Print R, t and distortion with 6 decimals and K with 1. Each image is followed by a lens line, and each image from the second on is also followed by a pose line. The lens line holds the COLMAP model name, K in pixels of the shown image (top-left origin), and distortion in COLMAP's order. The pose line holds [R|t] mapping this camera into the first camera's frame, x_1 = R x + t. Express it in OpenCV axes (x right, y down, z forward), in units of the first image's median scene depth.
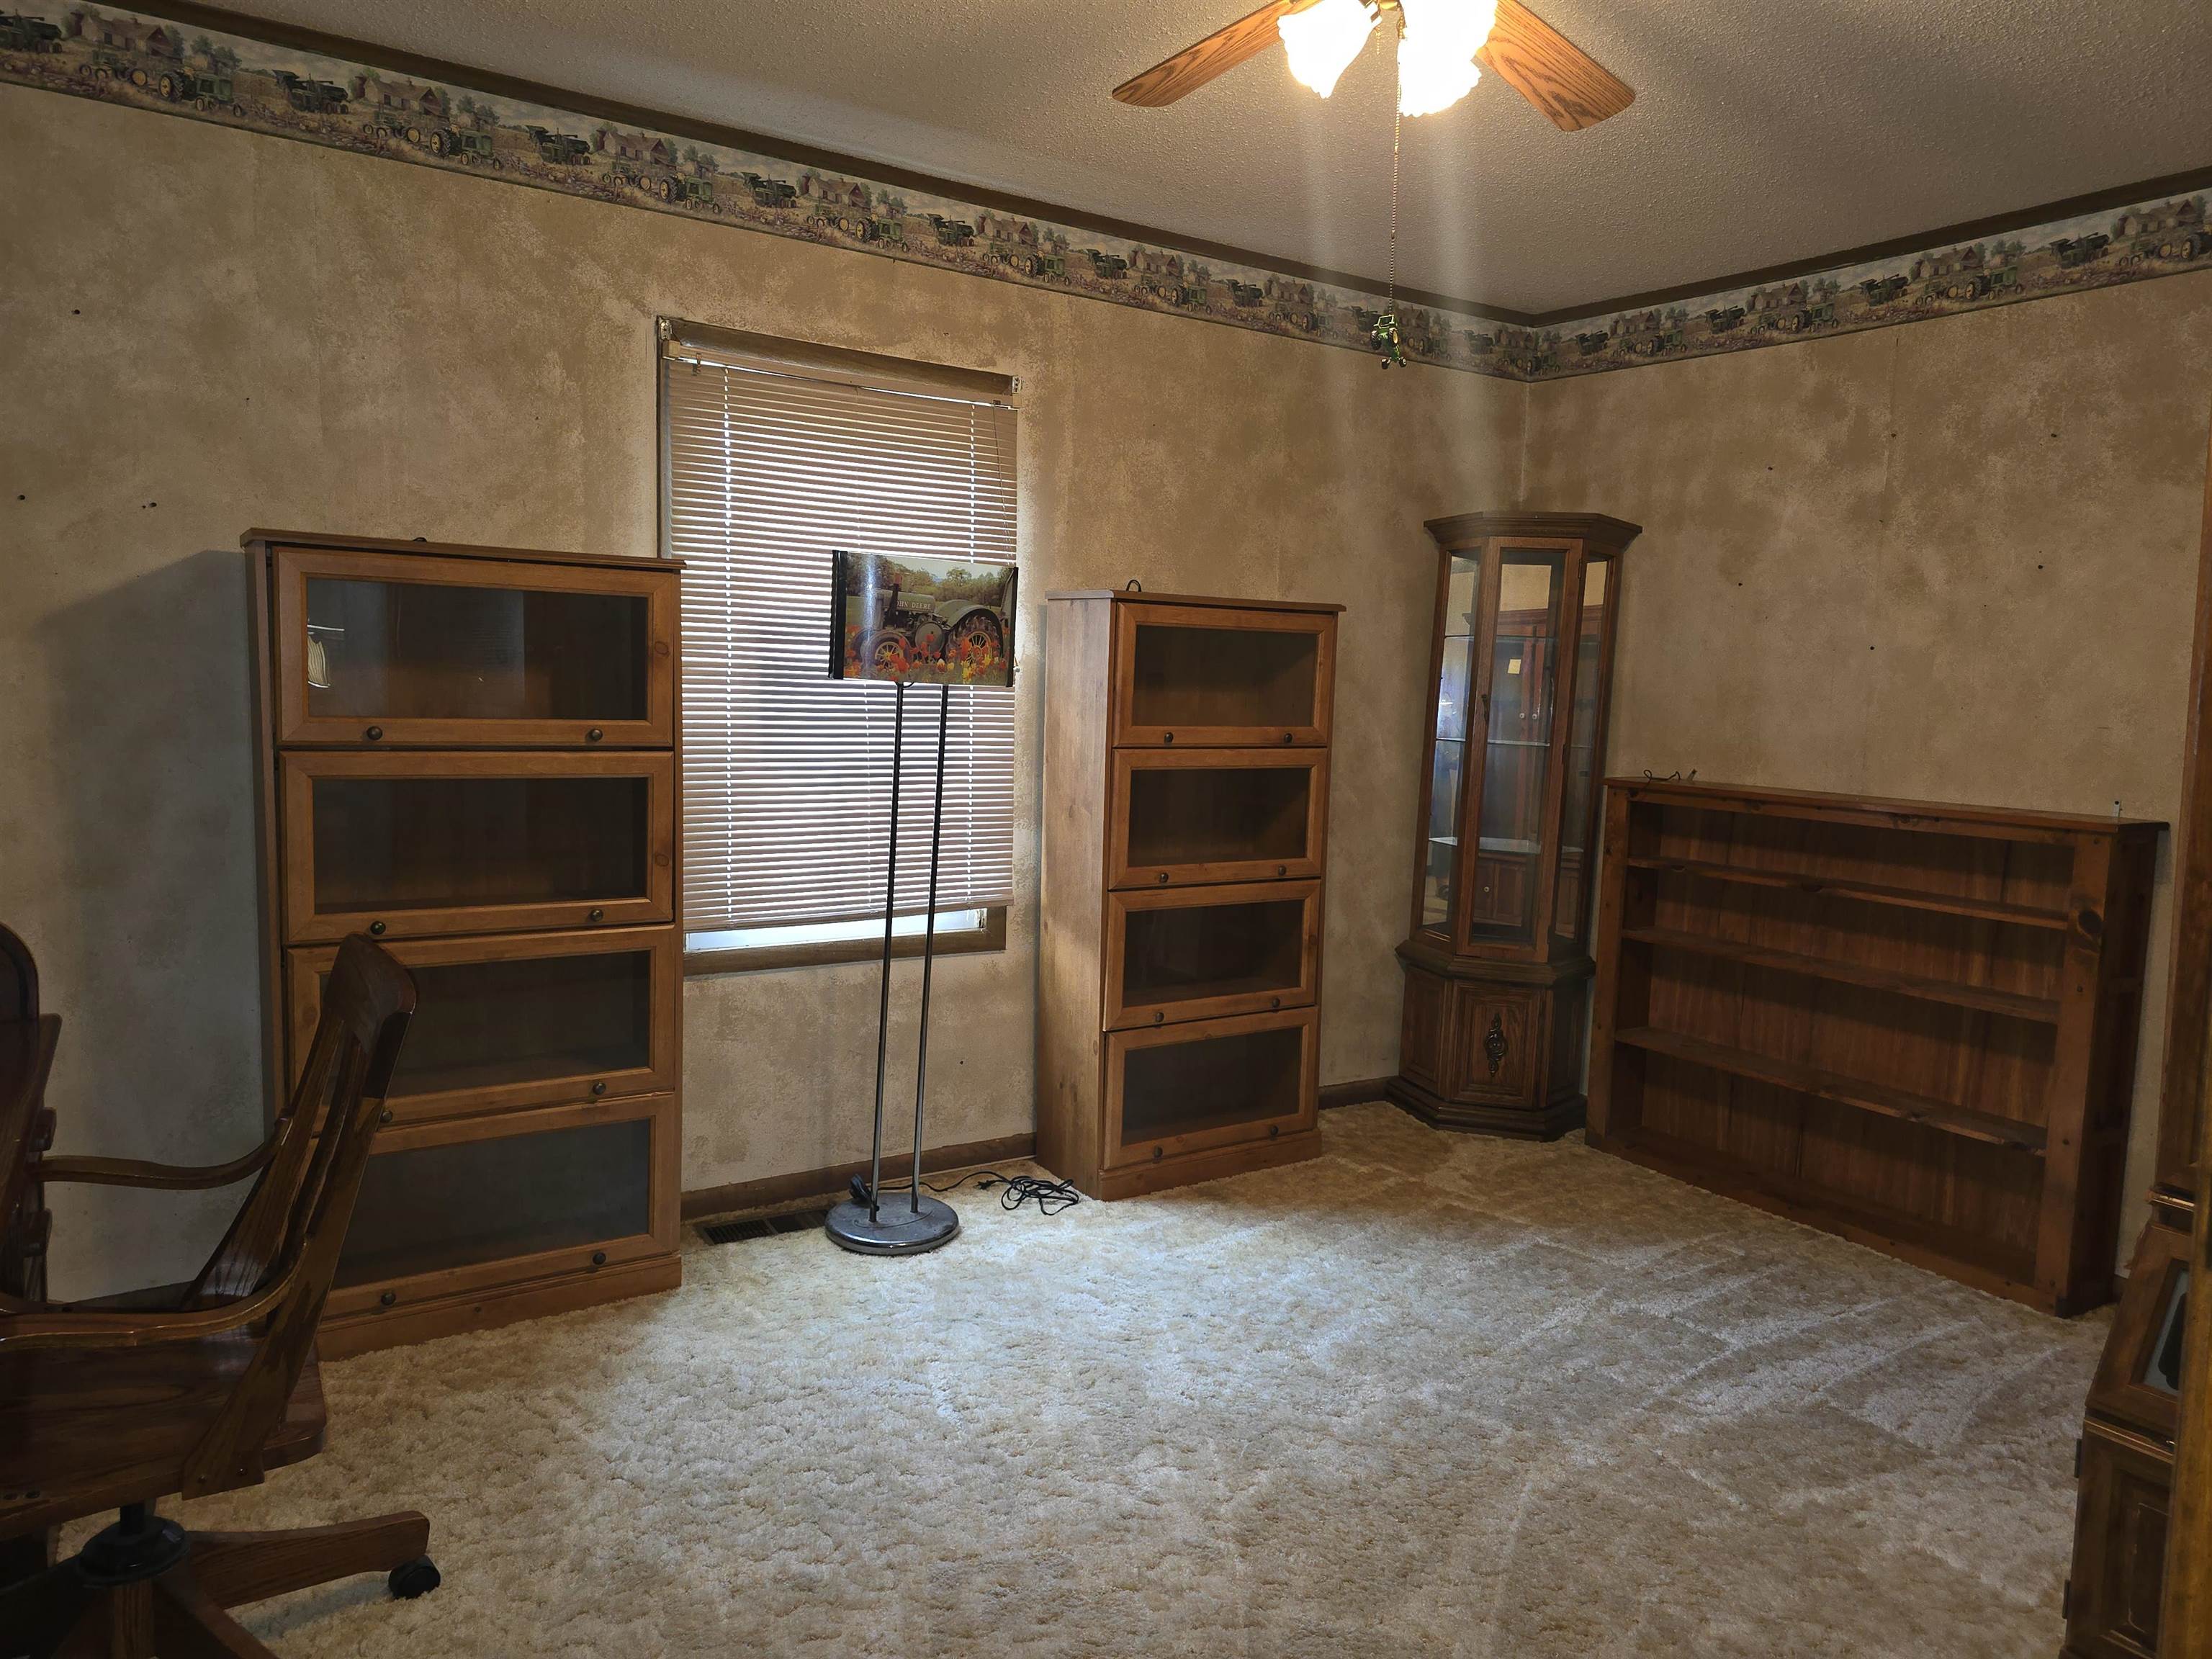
lens RADIAL K [[1487.7, 0, 1123.8], [0, 1487.7, 844.2], [0, 0, 1]] dist [0.020094, -0.030726]
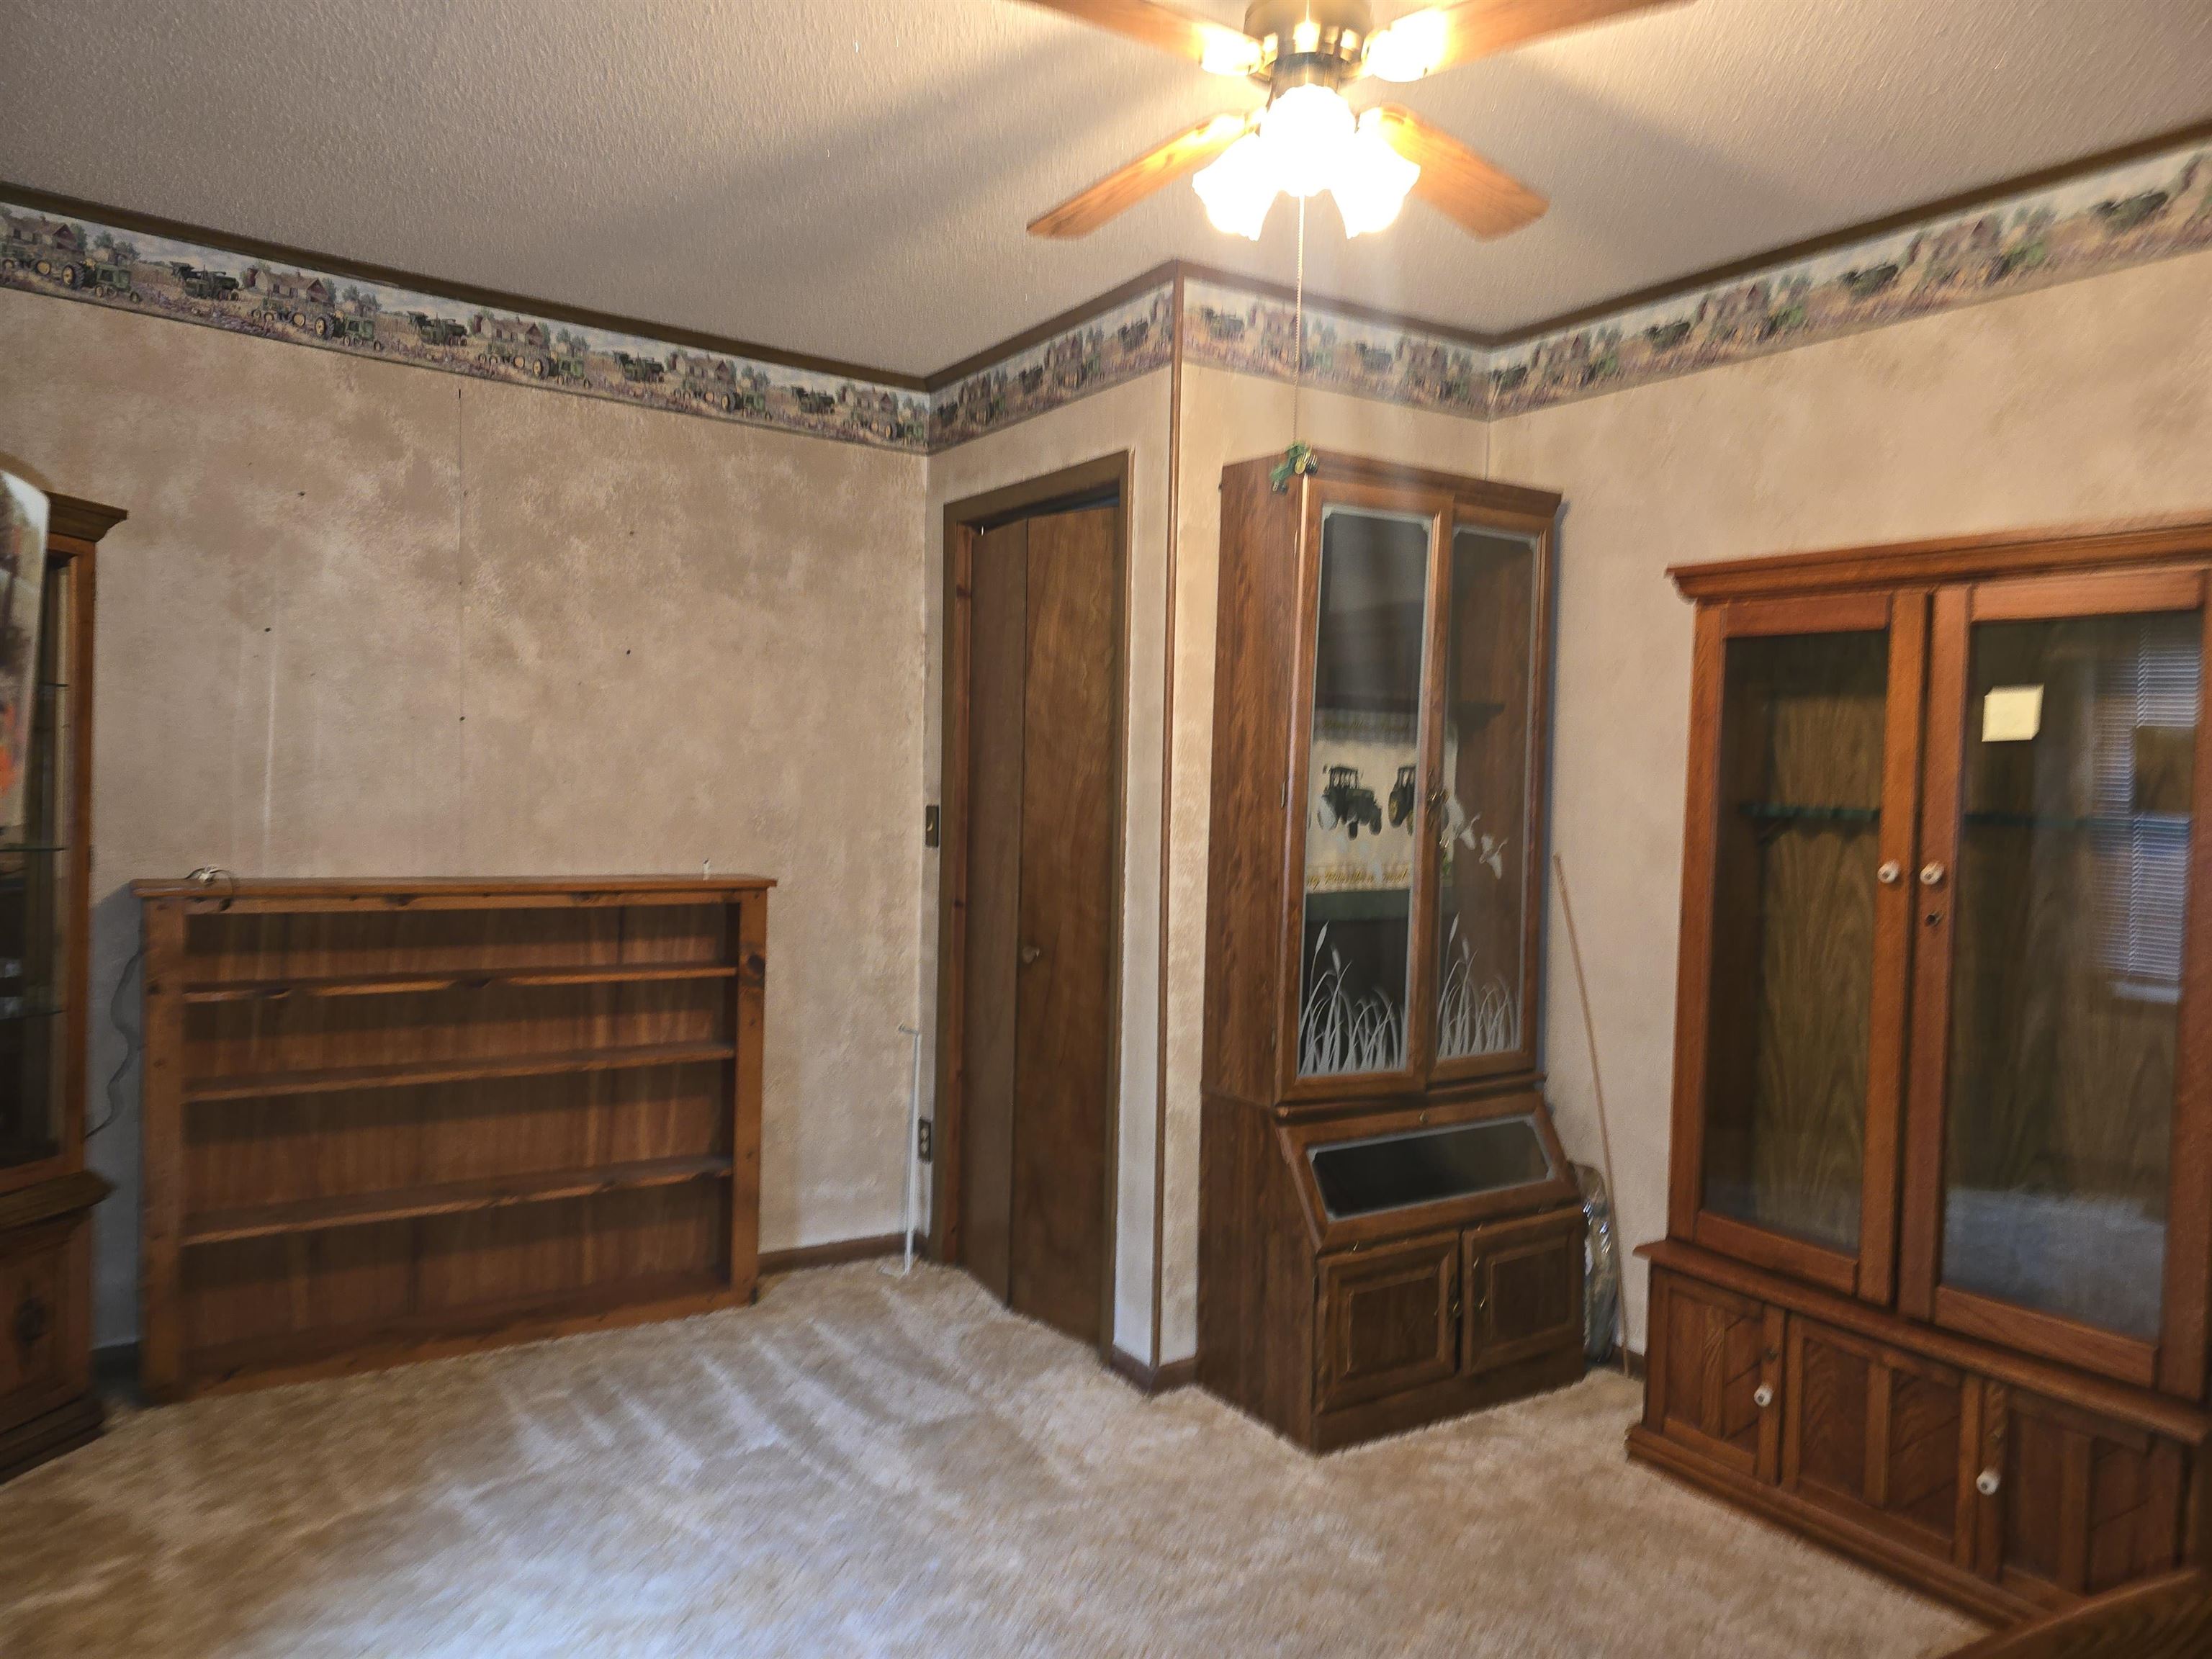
lens RADIAL K [[1487.7, 0, 1123.8], [0, 1487.7, 844.2], [0, 0, 1]] dist [0.020094, -0.030726]
pose [[-0.044257, -0.078795, 0.995908, -0.471606], [0.073016, 0.993963, 0.081886, -0.104602], [-0.996348, 0.076341, -0.038237, 0.662921]]
